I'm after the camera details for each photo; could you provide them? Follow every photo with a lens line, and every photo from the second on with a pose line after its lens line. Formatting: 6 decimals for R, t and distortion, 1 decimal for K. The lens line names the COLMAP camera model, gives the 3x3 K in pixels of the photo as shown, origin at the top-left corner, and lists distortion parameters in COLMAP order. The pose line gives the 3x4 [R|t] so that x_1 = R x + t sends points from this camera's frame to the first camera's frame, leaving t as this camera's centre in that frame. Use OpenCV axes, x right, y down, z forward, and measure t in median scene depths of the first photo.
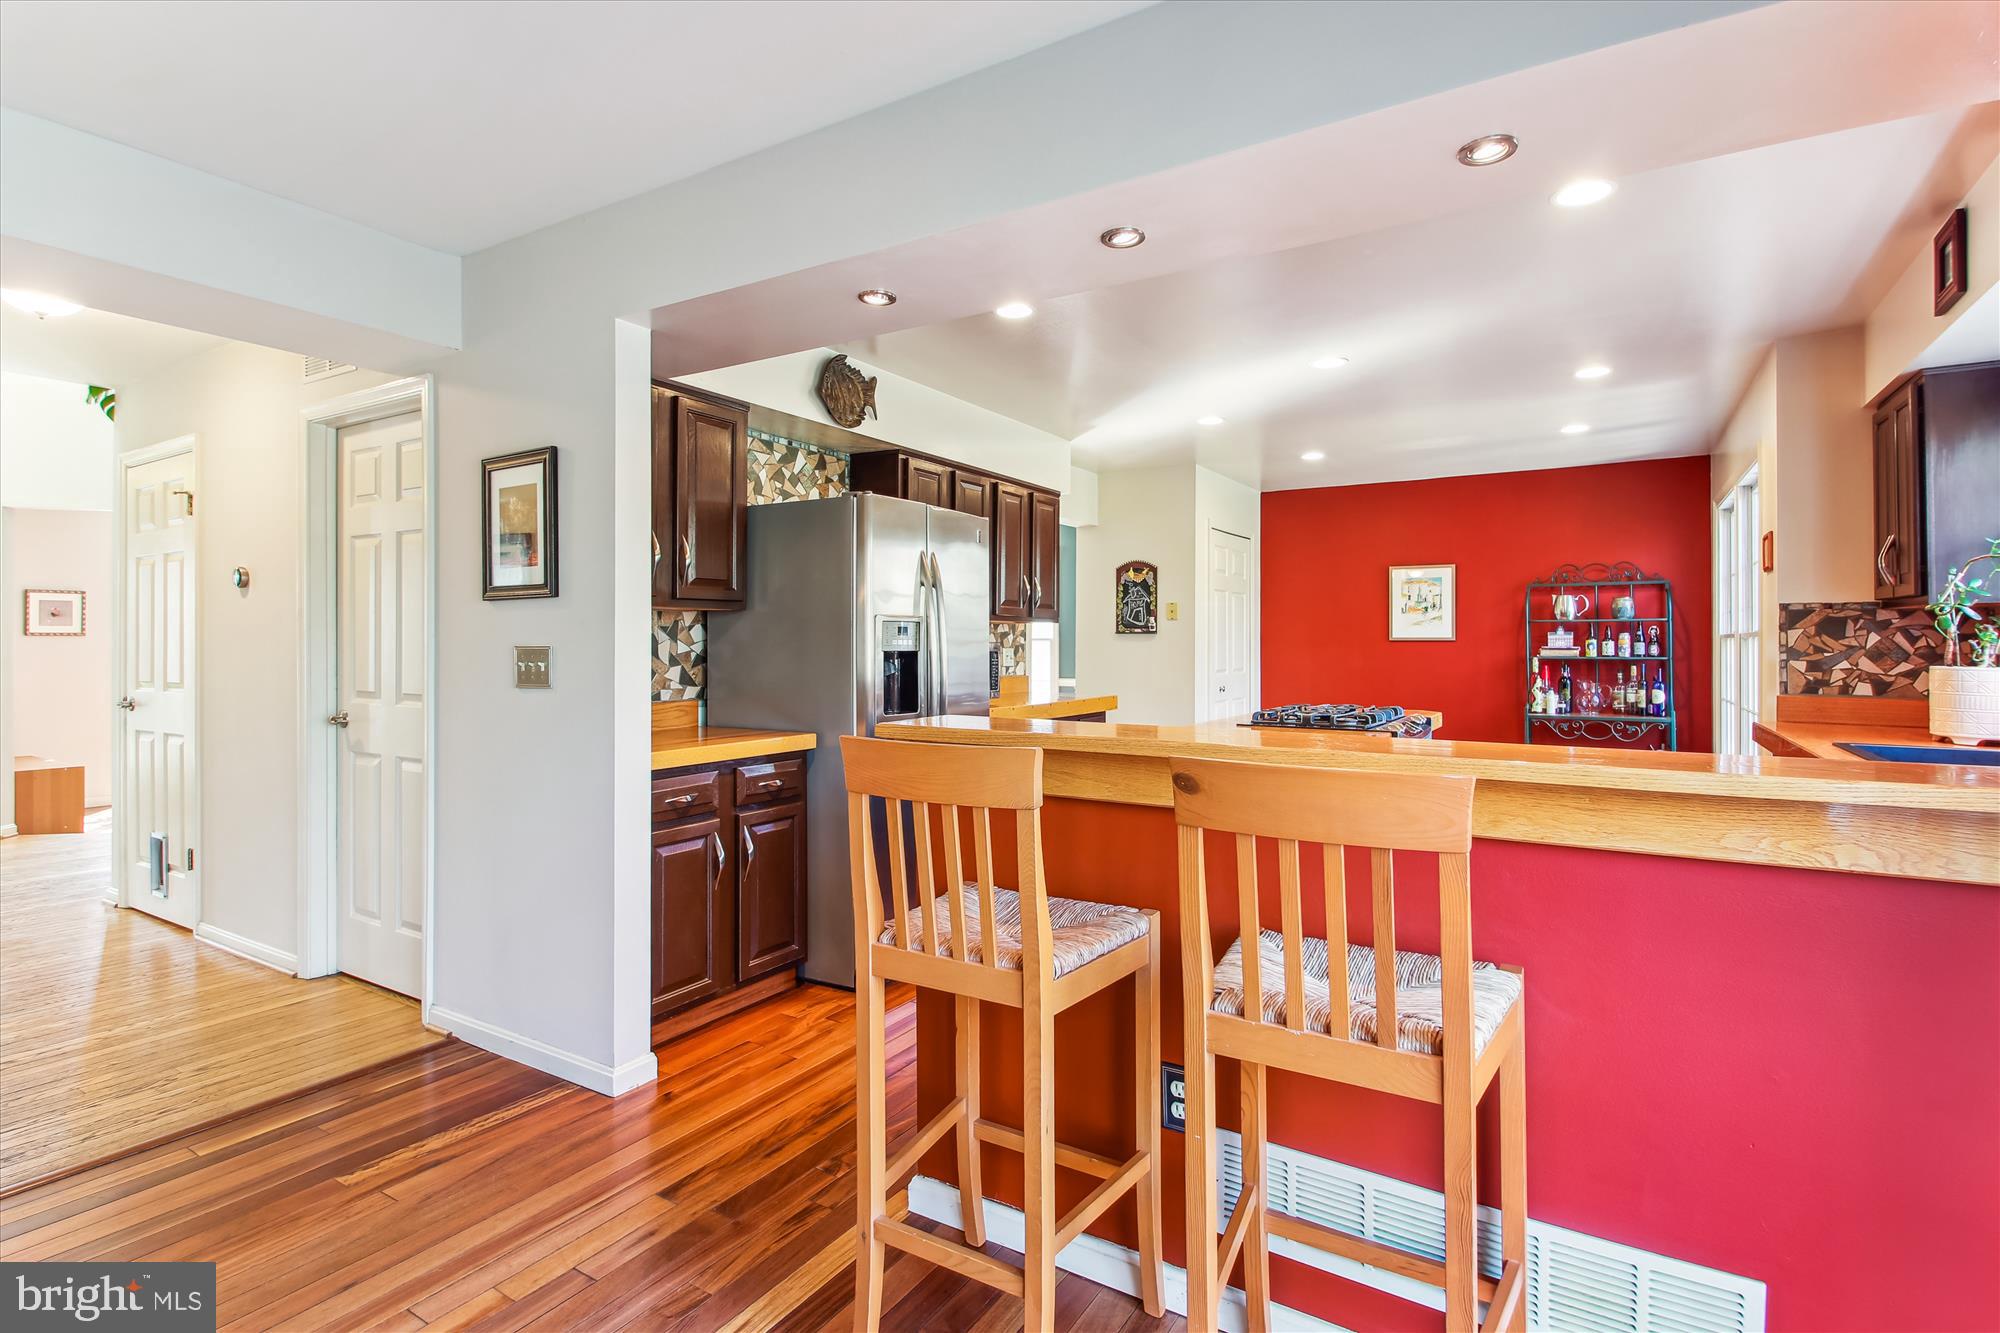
lens RADIAL K [[978.2, 0, 990.5], [0, 978.2, 645.8], [0, 0, 1]] dist [0.005482, 0.000561]
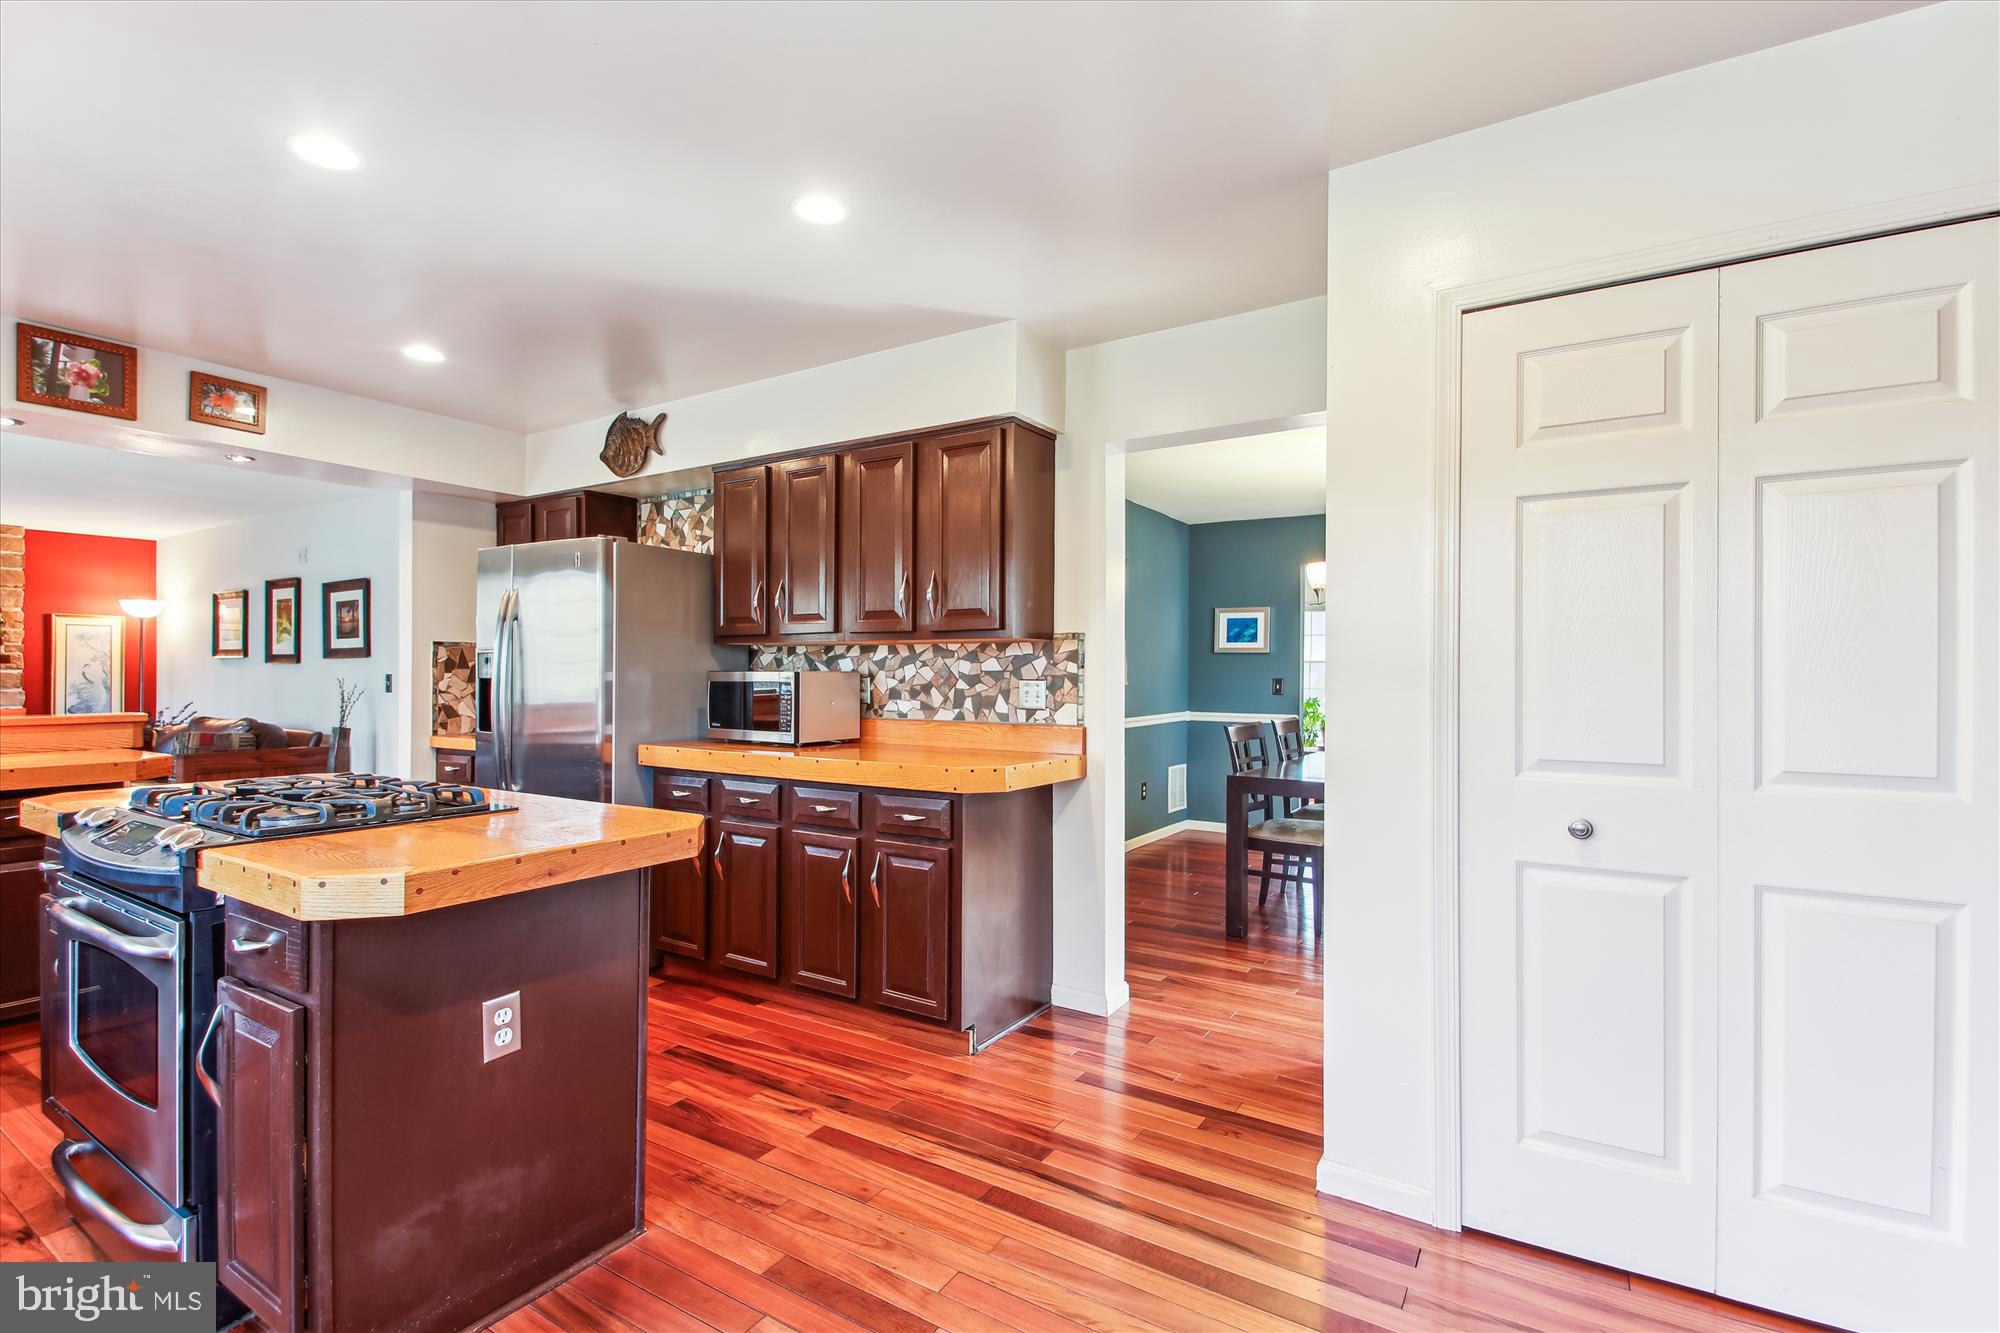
lens RADIAL K [[913.5, 0, 988.3], [0, 913.5, 668.4], [0, 0, 1]] dist [0.009273, -0.008412]
pose [[-0.000852, 0.004718, -0.999989, 0.437386], [0.005235, 0.999975, 0.004714, -0.006022], [0.999986, -0.005231, -0.000877, 0.699232]]
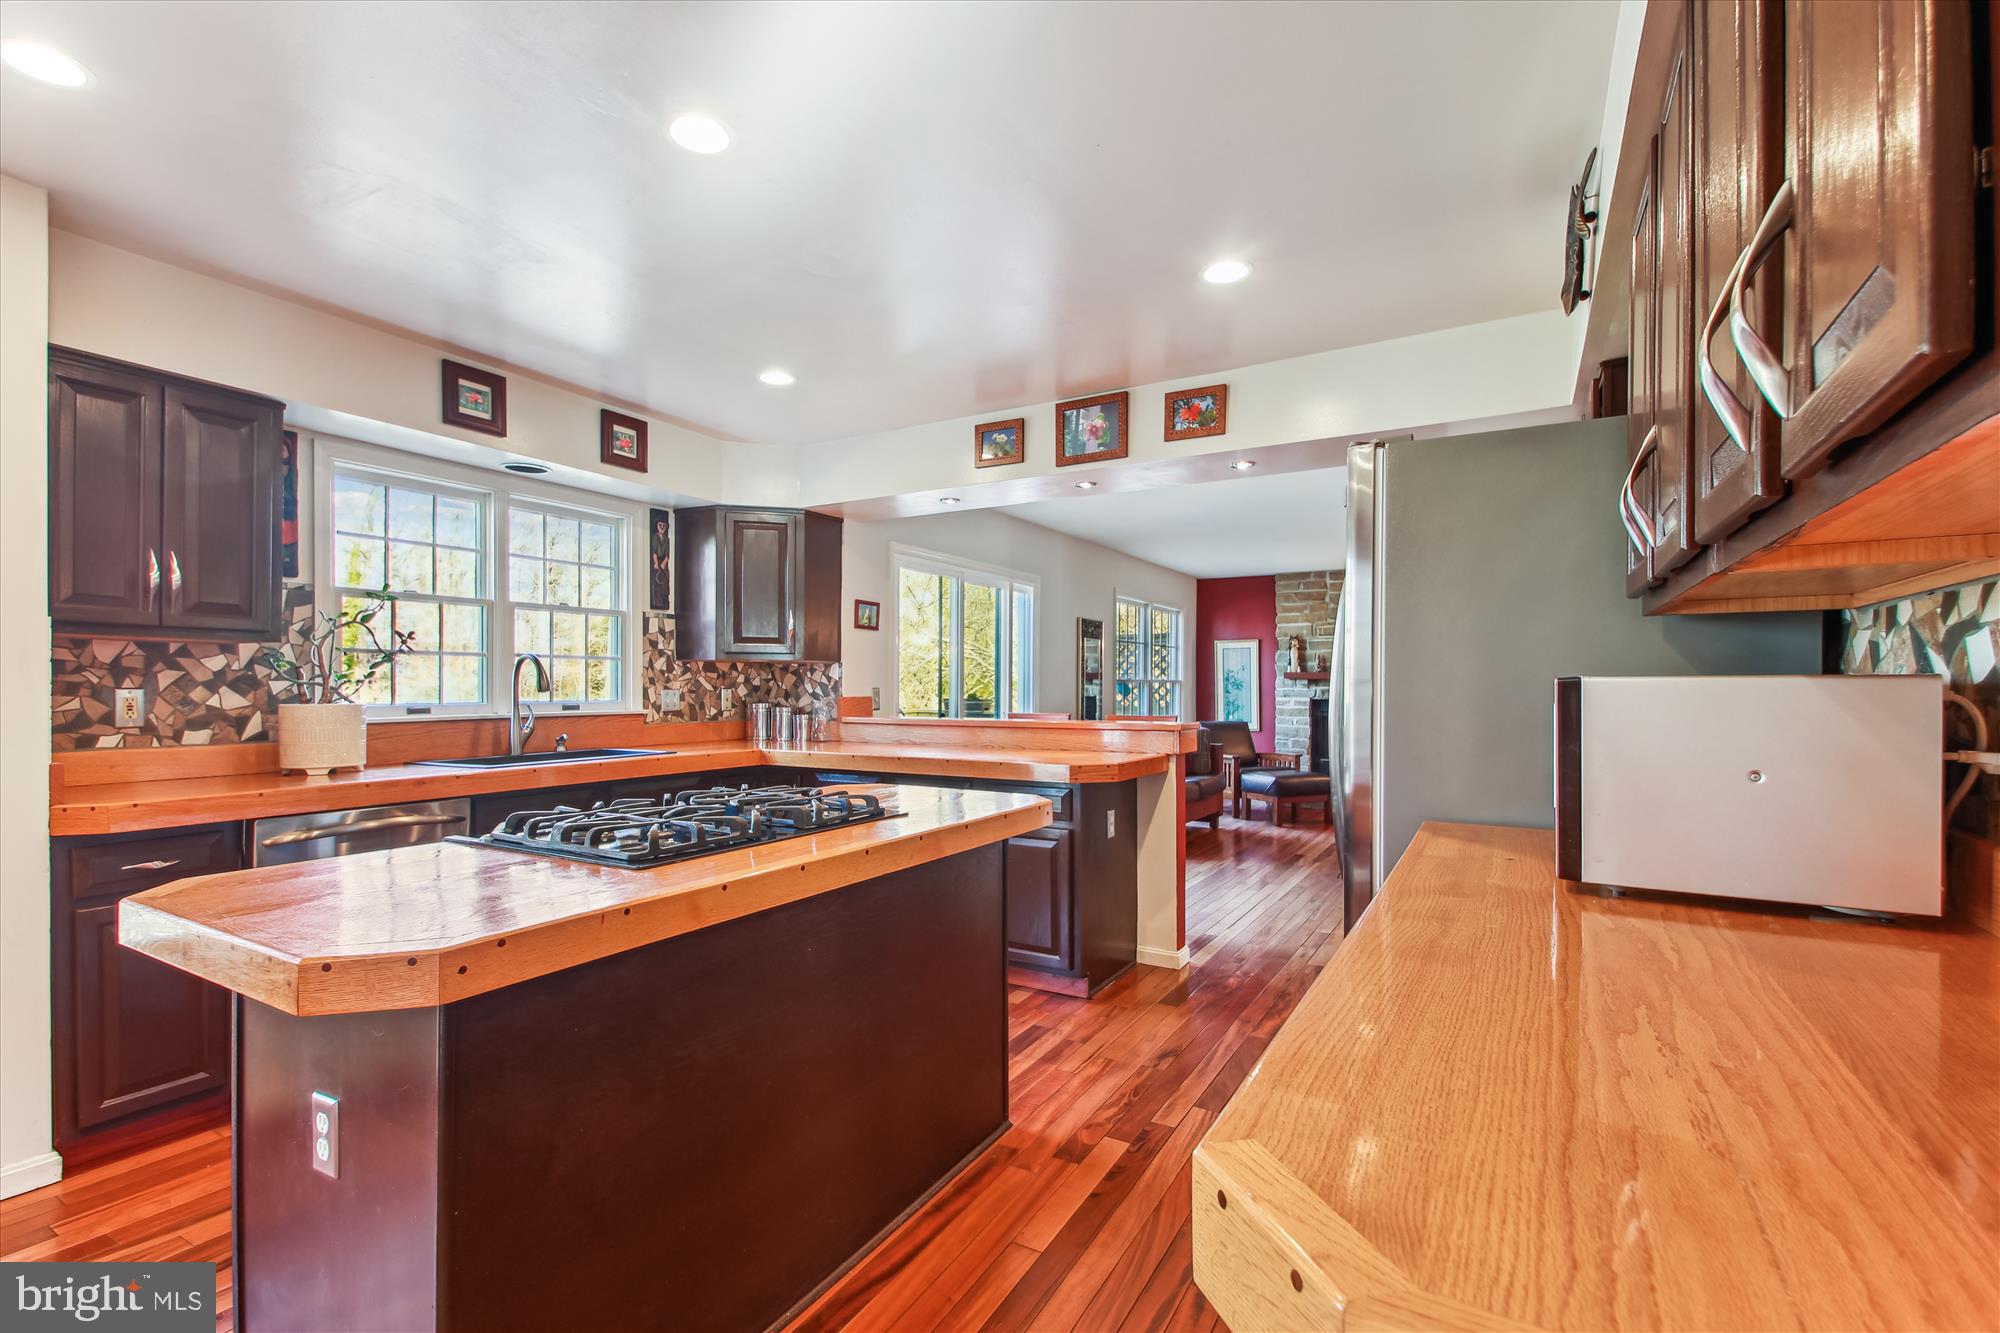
lens RADIAL K [[896.0, 0, 1004.0], [0, 896.0, 694.4], [0, 0, 1]] dist [-0.008999, -0.005974]
pose [[-0.999473, 0.008057, -0.031448, 0.104700], [0.007975, 0.999964, 0.002731, -0.001610], [0.031469, 0.002479, -0.999502, 0.757126]]
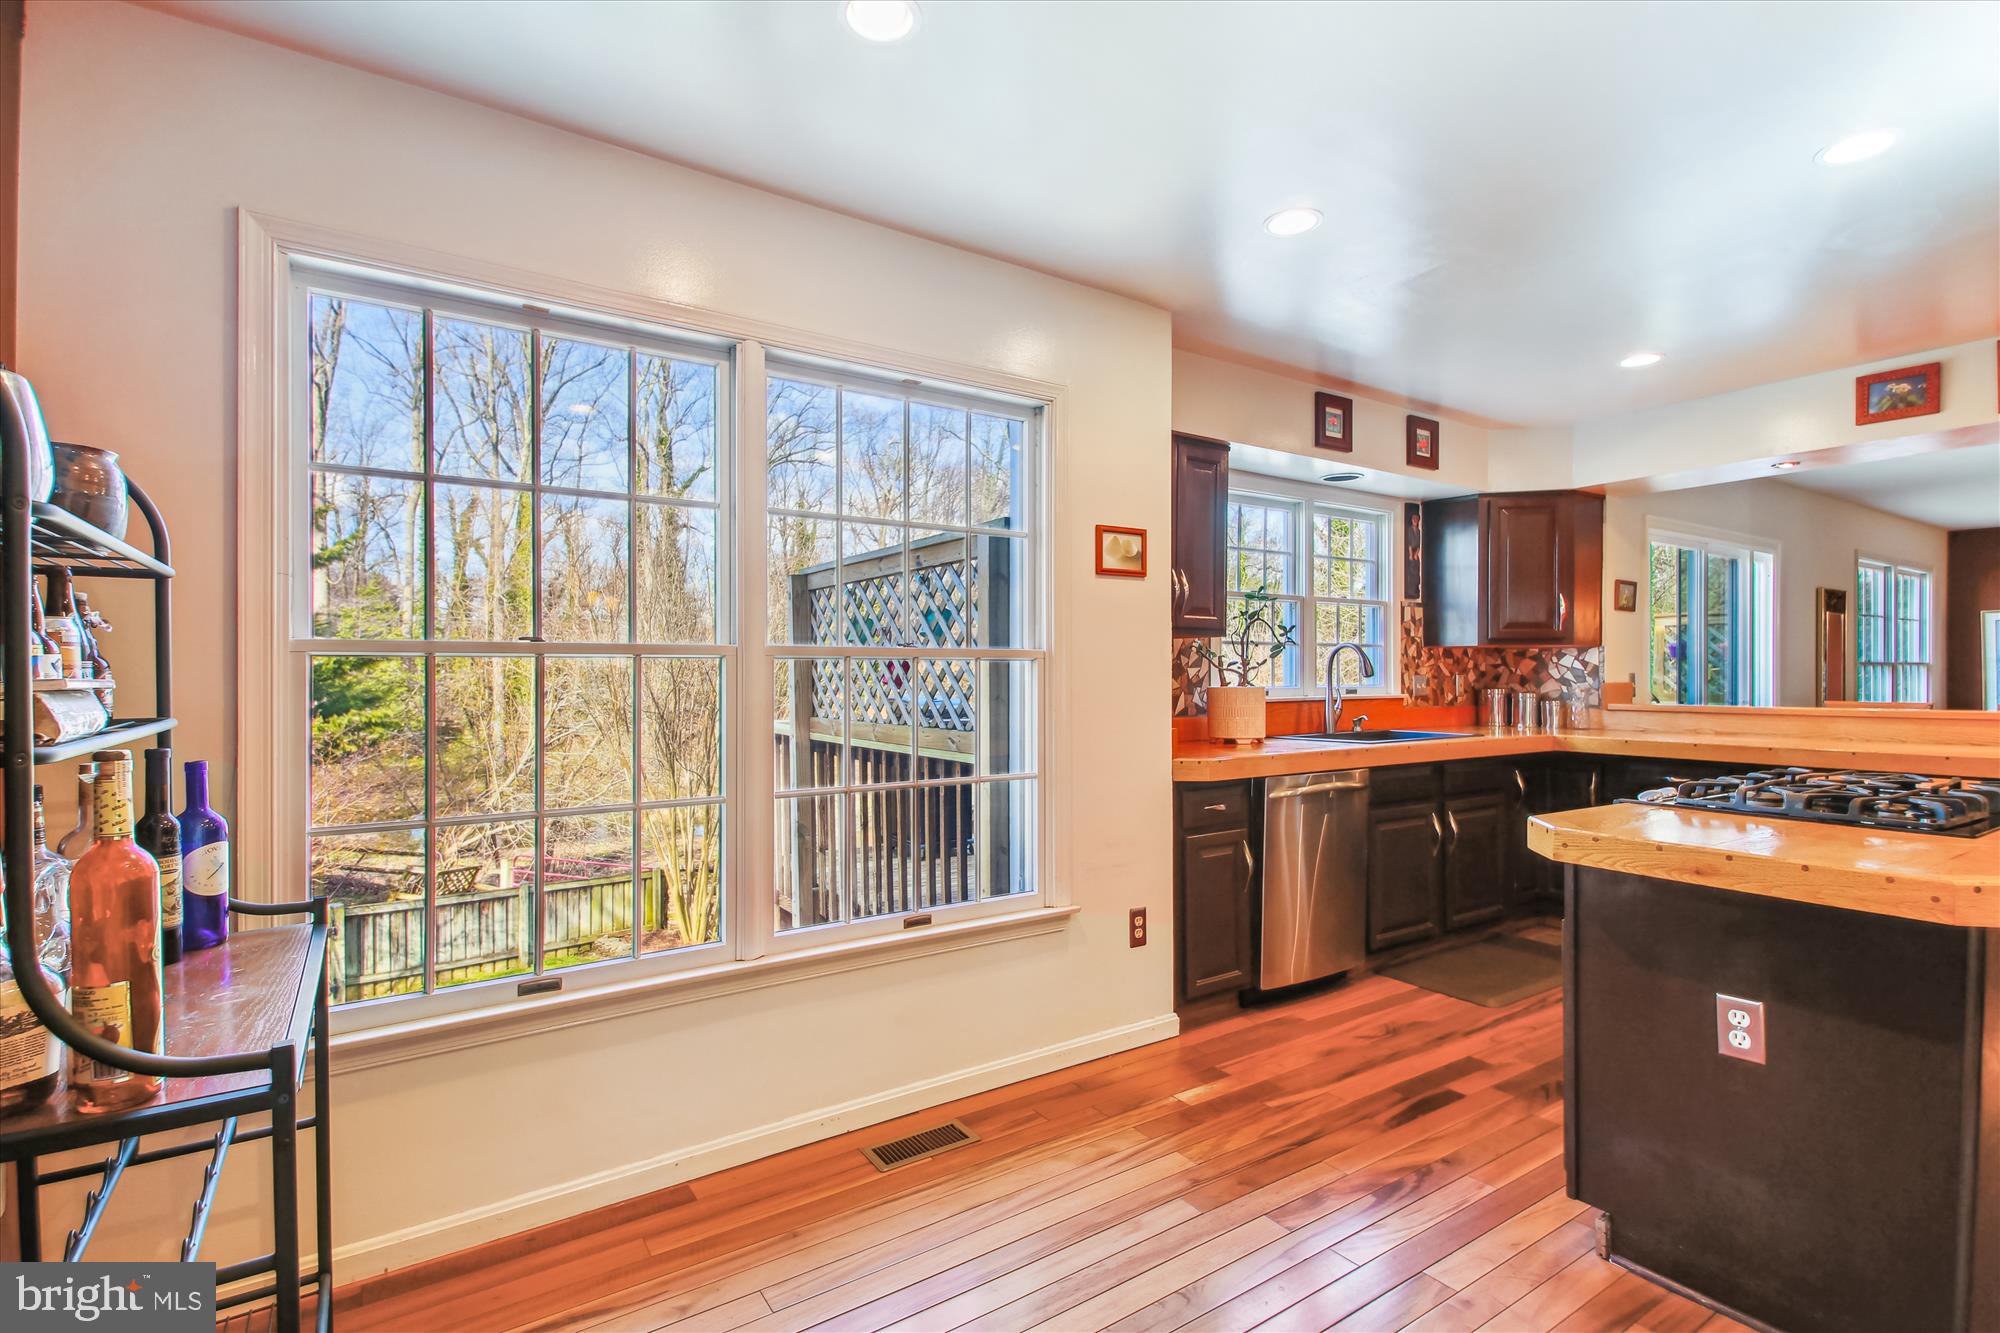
lens RADIAL K [[913.5, 0, 989.7], [0, 913.5, 681.8], [0, 0, 1]] dist [0.009273, -0.008412]
pose [[-0.893484, 0.005111, 0.449067, 0.278206], [0.005857, 0.999983, 0.000273, -0.002127], [-0.449057, 0.002874, -0.893498, 0.853030]]
